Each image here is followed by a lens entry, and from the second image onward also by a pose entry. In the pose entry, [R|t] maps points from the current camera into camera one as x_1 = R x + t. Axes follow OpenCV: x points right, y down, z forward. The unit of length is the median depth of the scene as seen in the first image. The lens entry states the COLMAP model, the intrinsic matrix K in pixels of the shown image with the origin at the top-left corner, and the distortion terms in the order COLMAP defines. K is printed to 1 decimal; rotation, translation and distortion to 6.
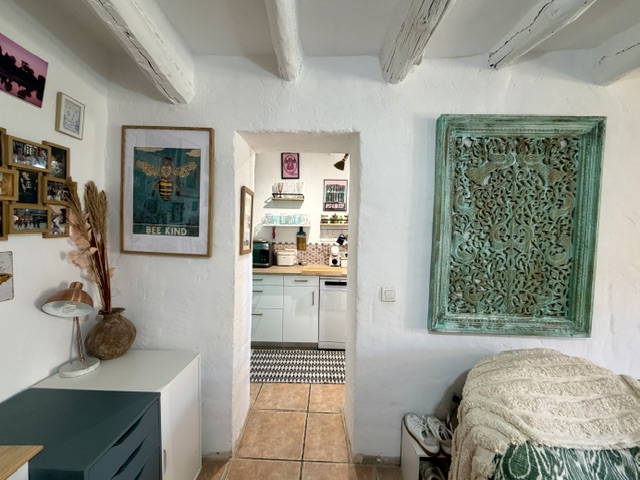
lens RADIAL K [[259.8, 0, 319.4], [0, 259.8, 240.6], [0, 0, 1]] dist [-0.001149, 0.000468]
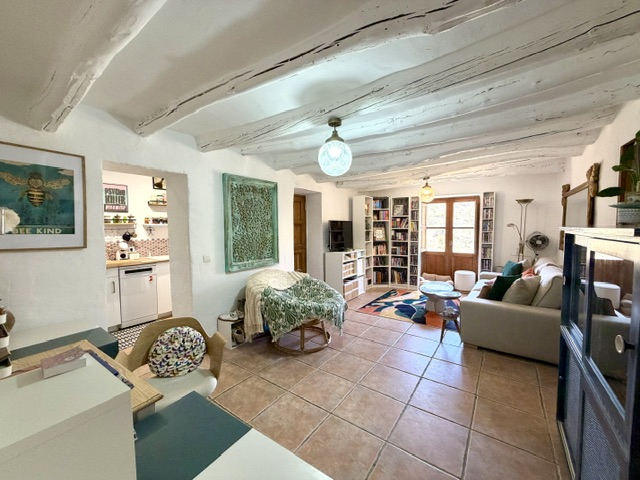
lens RADIAL K [[259.8, 0, 316.8], [0, 259.8, 237.6], [0, 0, 1]] dist [-0.001149, 0.000468]
pose [[0.572196, -0.059948, 0.817923, -0.415043], [0.062678, 0.997605, 0.029270, 0.020720], [-0.817718, 0.034517, 0.574583, -0.395956]]
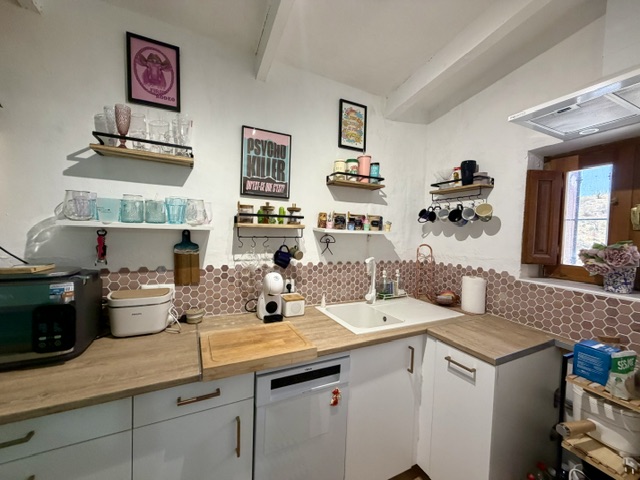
lens RADIAL K [[259.8, 0, 323.9], [0, 259.8, 239.9], [0, 0, 1]] dist [-0.001149, 0.000468]
pose [[0.882424, -0.003739, 0.470441, -0.079585], [0.002233, 0.999990, 0.003759, -0.041533], [-0.470450, -0.002266, 0.882424, 0.594362]]
